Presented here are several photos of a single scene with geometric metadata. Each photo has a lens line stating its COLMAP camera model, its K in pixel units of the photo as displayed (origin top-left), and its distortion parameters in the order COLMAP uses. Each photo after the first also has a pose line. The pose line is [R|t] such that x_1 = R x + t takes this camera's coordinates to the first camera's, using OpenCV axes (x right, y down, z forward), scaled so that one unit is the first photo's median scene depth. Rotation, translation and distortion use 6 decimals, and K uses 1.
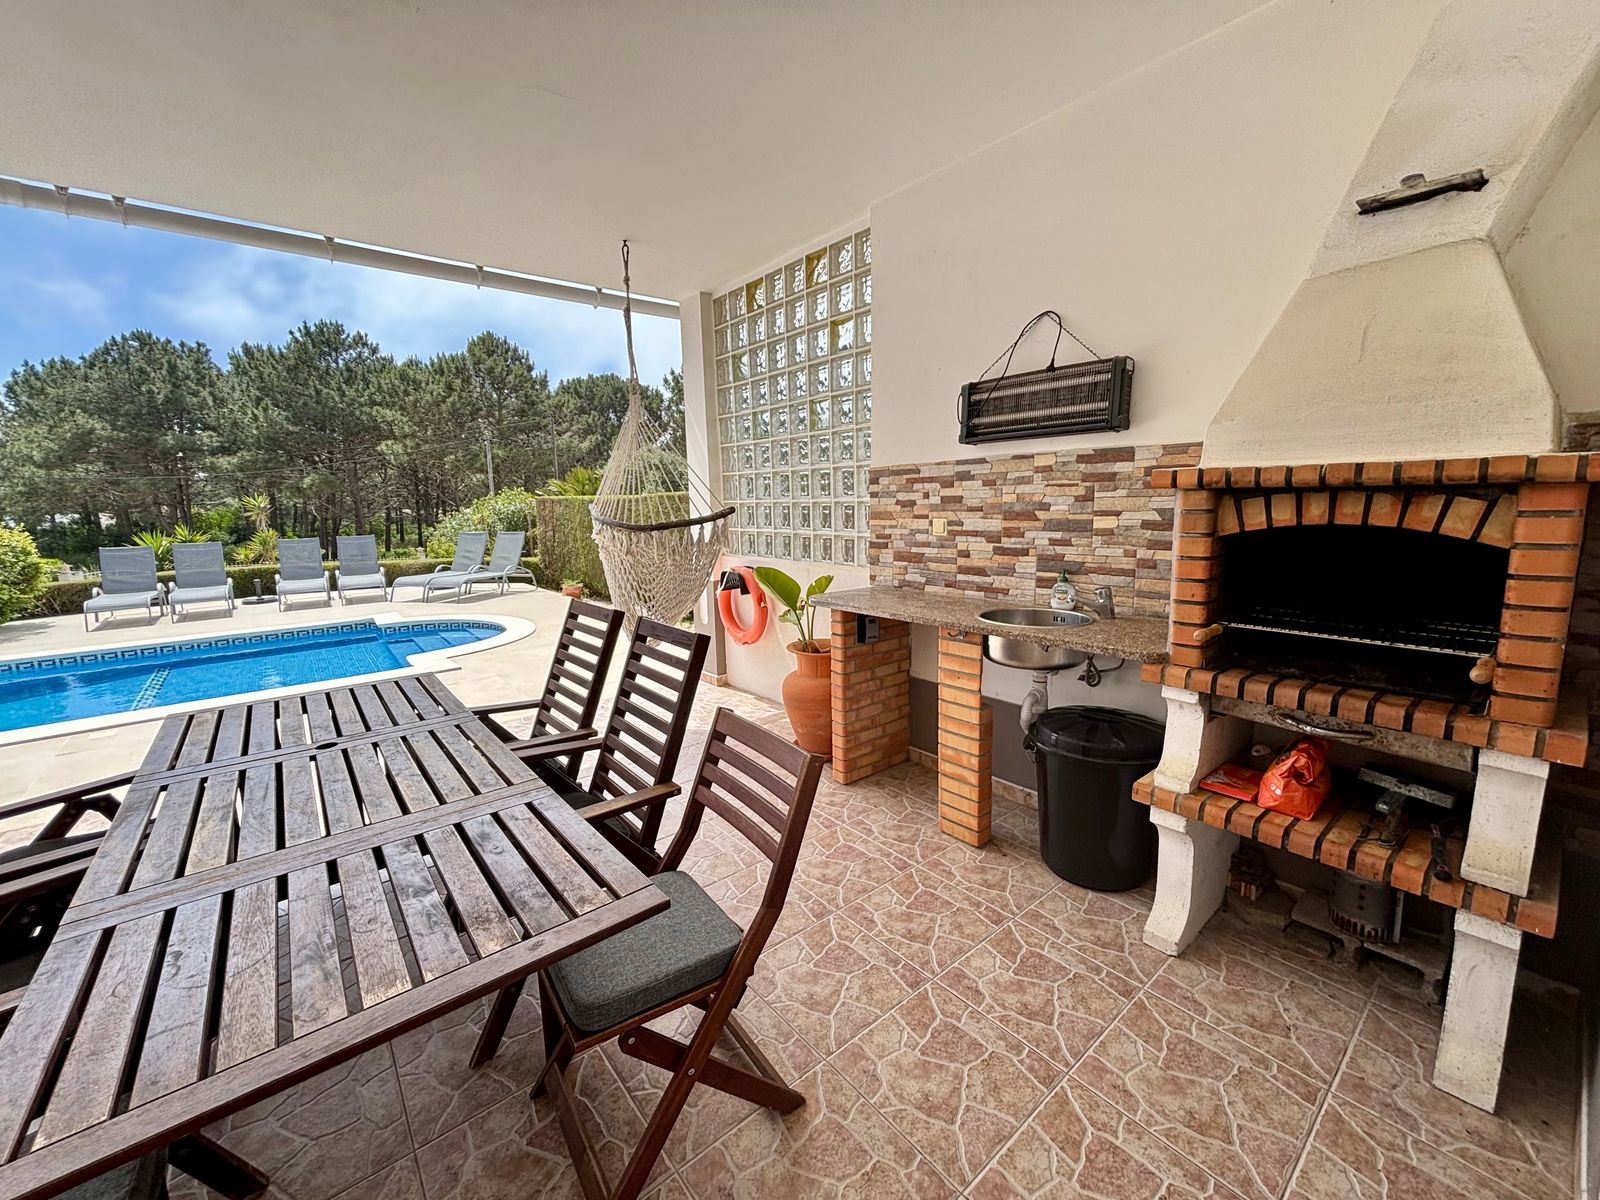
lens RADIAL K [[654.8, 0, 806.3], [0, 654.8, 594.4], [0, 0, 1]] dist [0.003675, -0.000613]
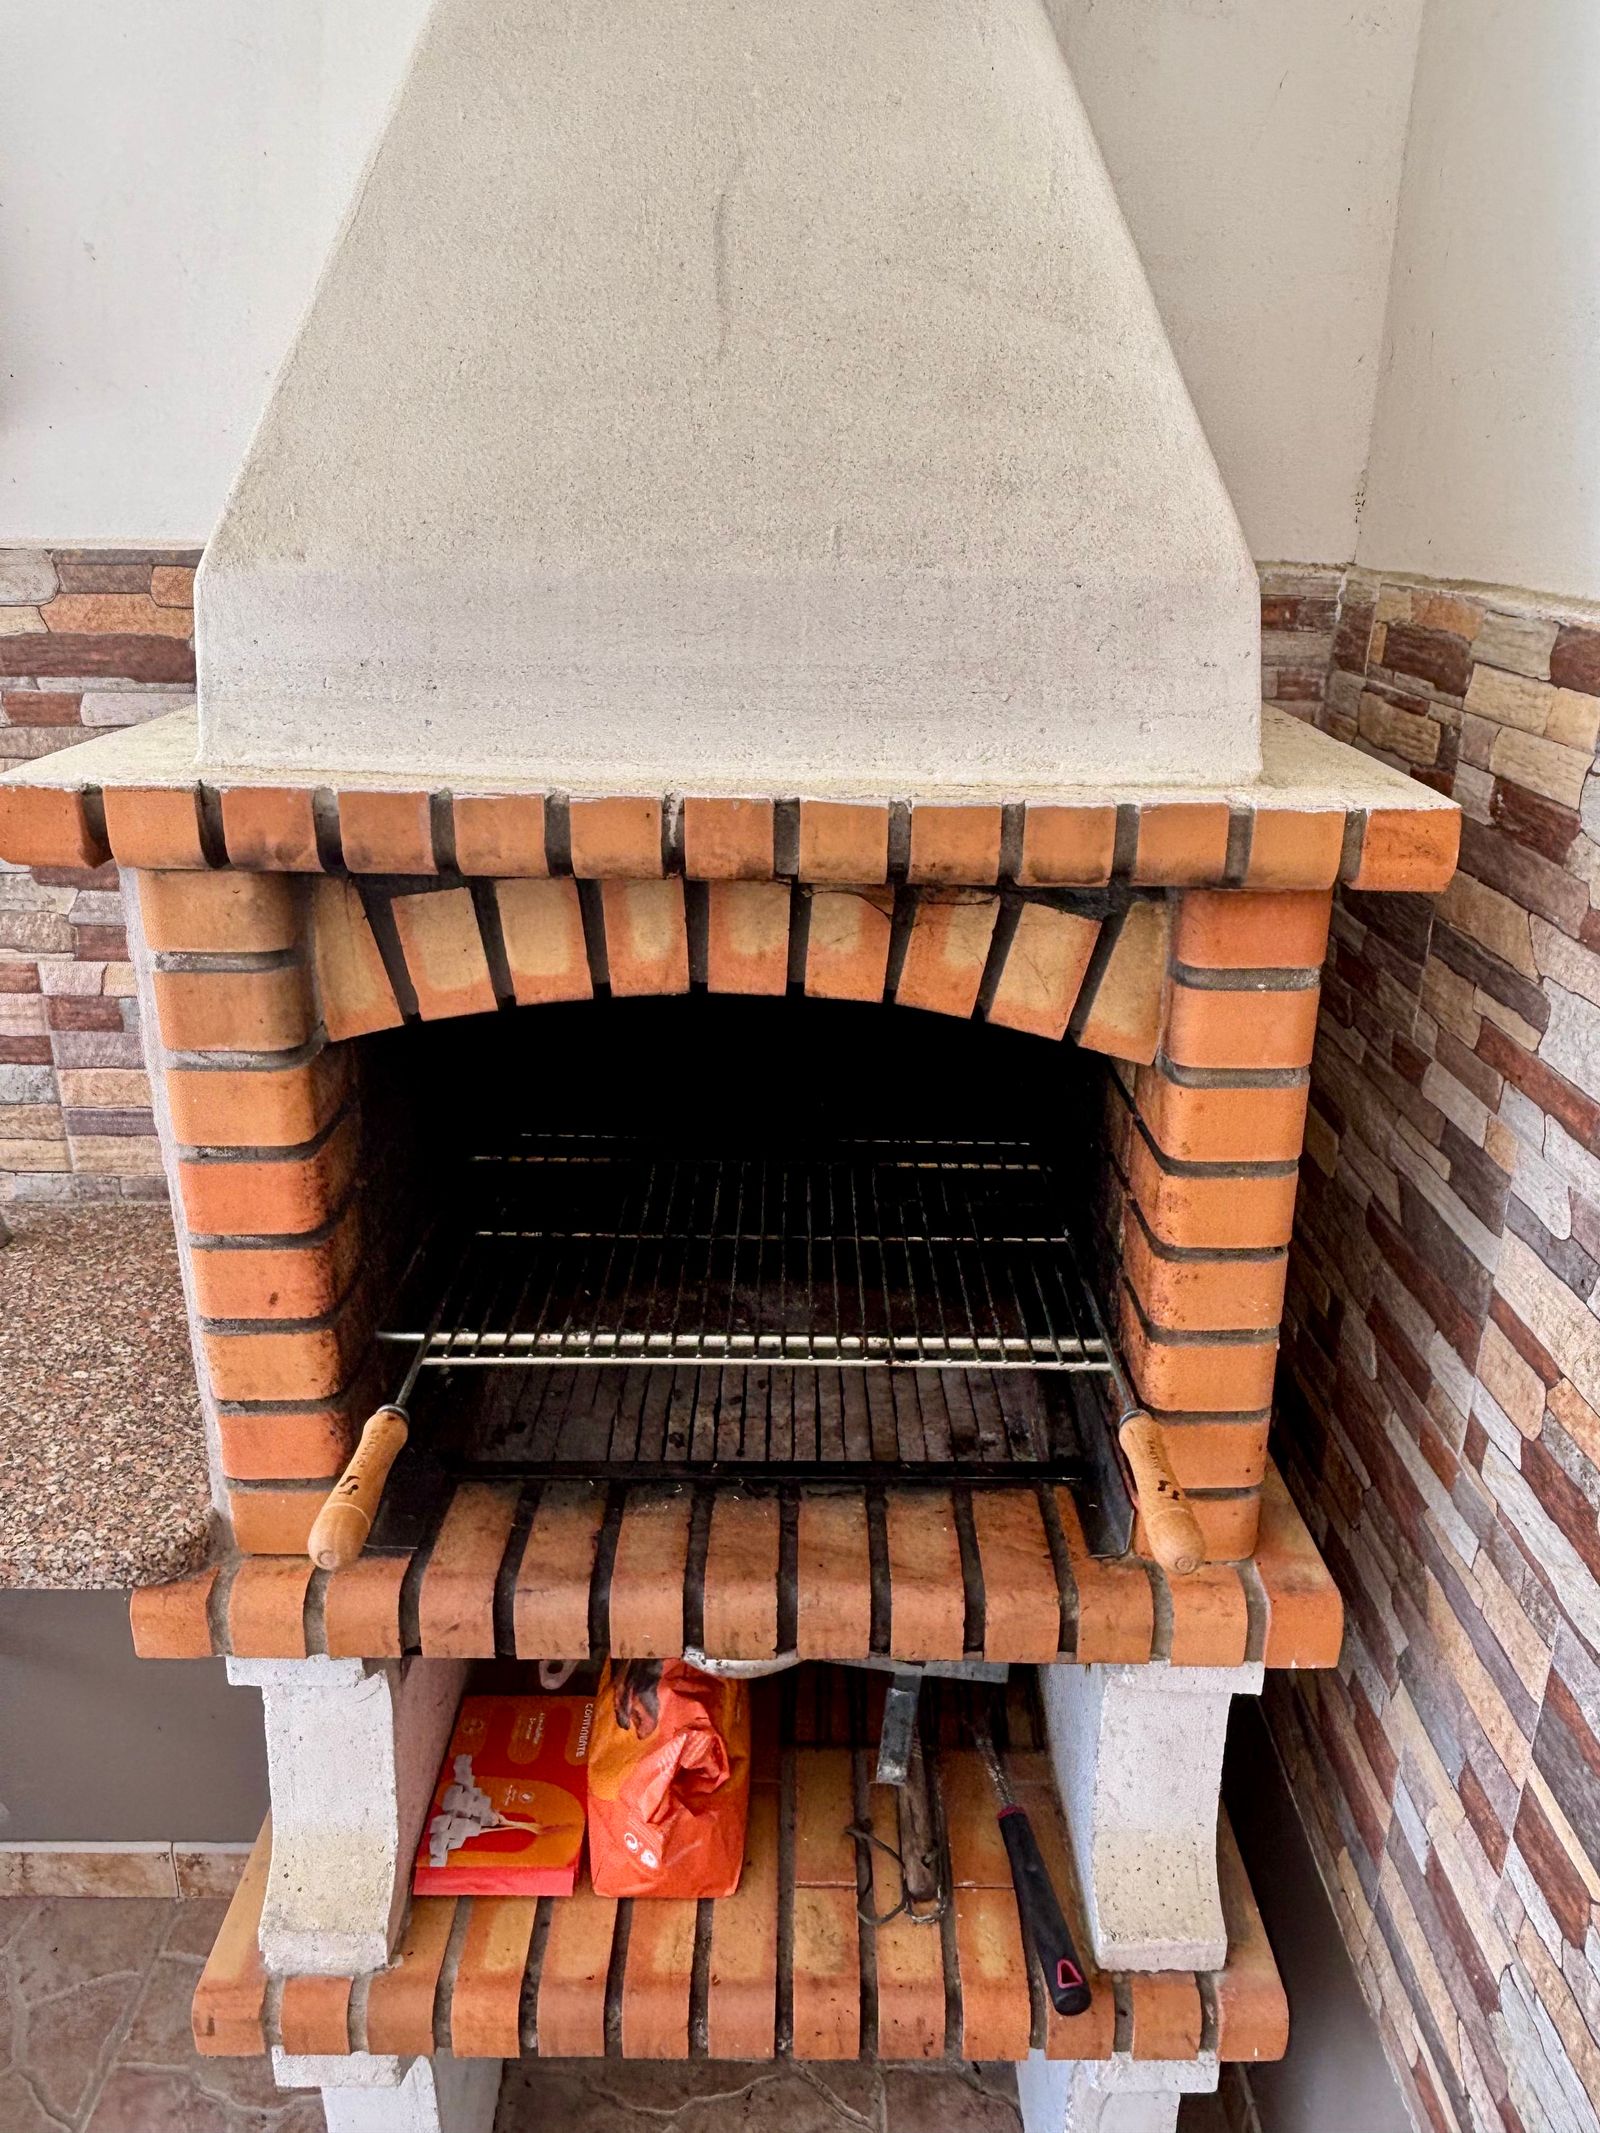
lens RADIAL K [[1581.5, 0, 893.9], [0, 1581.5, 1123.2], [0, 0, 1]] dist [0.032153, -0.041392]
pose [[0.612379, -0.243921, 0.751994, 0.338063], [0.081395, 0.965609, 0.246928, -0.203071], [-0.786363, -0.090005, 0.611173, 0.520326]]
